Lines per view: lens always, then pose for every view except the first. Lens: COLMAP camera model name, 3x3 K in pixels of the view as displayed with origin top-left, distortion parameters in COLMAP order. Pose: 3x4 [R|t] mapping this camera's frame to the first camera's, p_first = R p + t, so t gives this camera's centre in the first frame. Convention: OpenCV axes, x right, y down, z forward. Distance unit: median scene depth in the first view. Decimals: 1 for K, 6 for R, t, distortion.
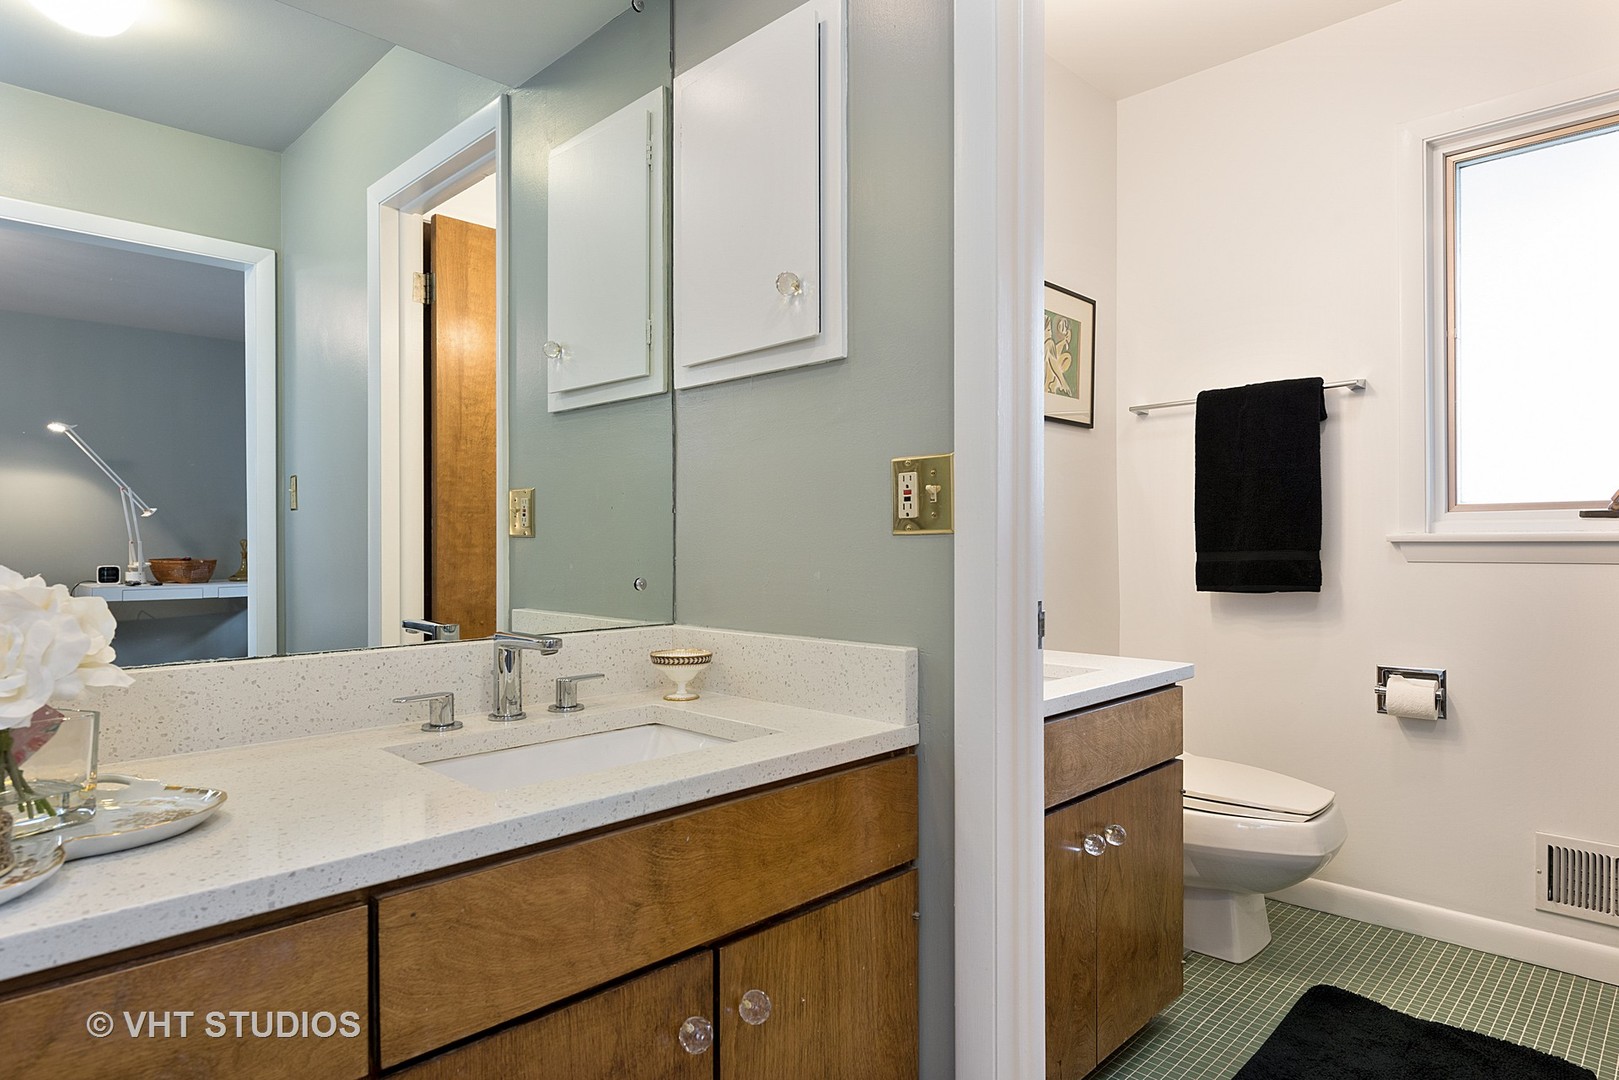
lens RADIAL K [[922.5, 0, 803.9], [0, 922.5, 540.6], [0, 0, 1]] dist [-0.004868, -0.005217]
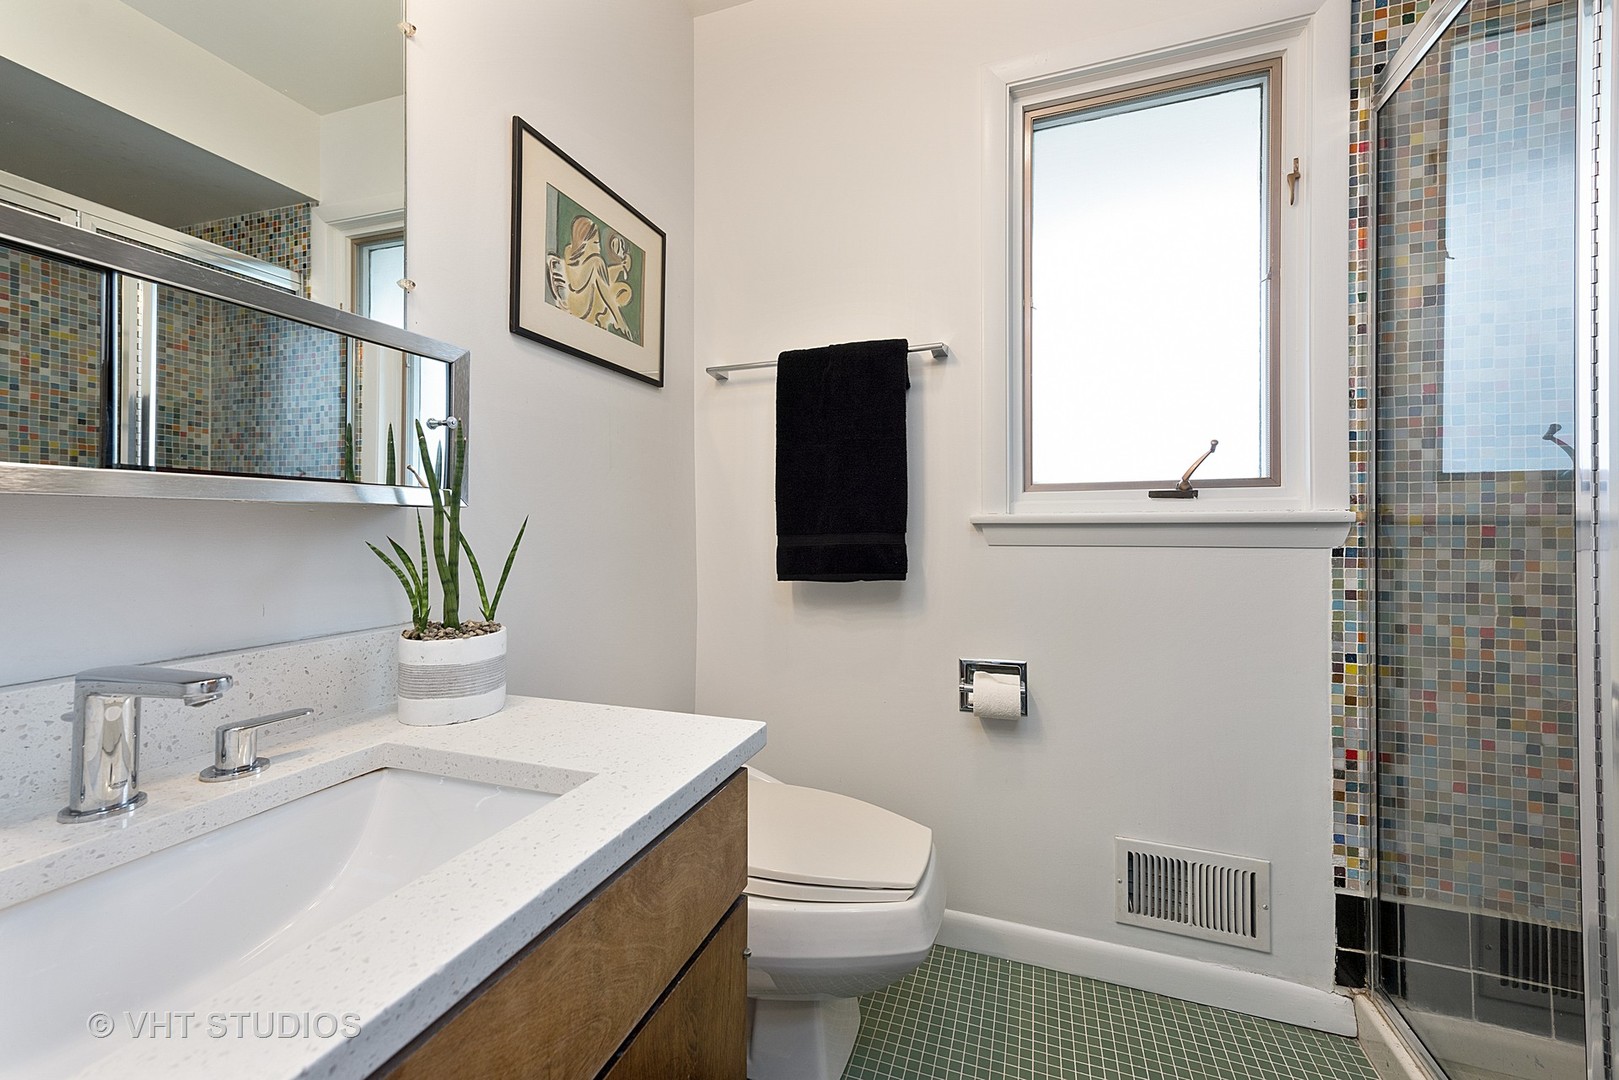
lens RADIAL K [[642.2, 0, 813.8], [0, 642.2, 522.9], [0, 0, 1]] dist [-0.000998, -0.000366]
pose [[0.901472, 0.002883, 0.432827, 0.211353], [-0.001418, 0.999992, -0.003707, 0.003155], [-0.432835, 0.002728, 0.901469, 0.475989]]
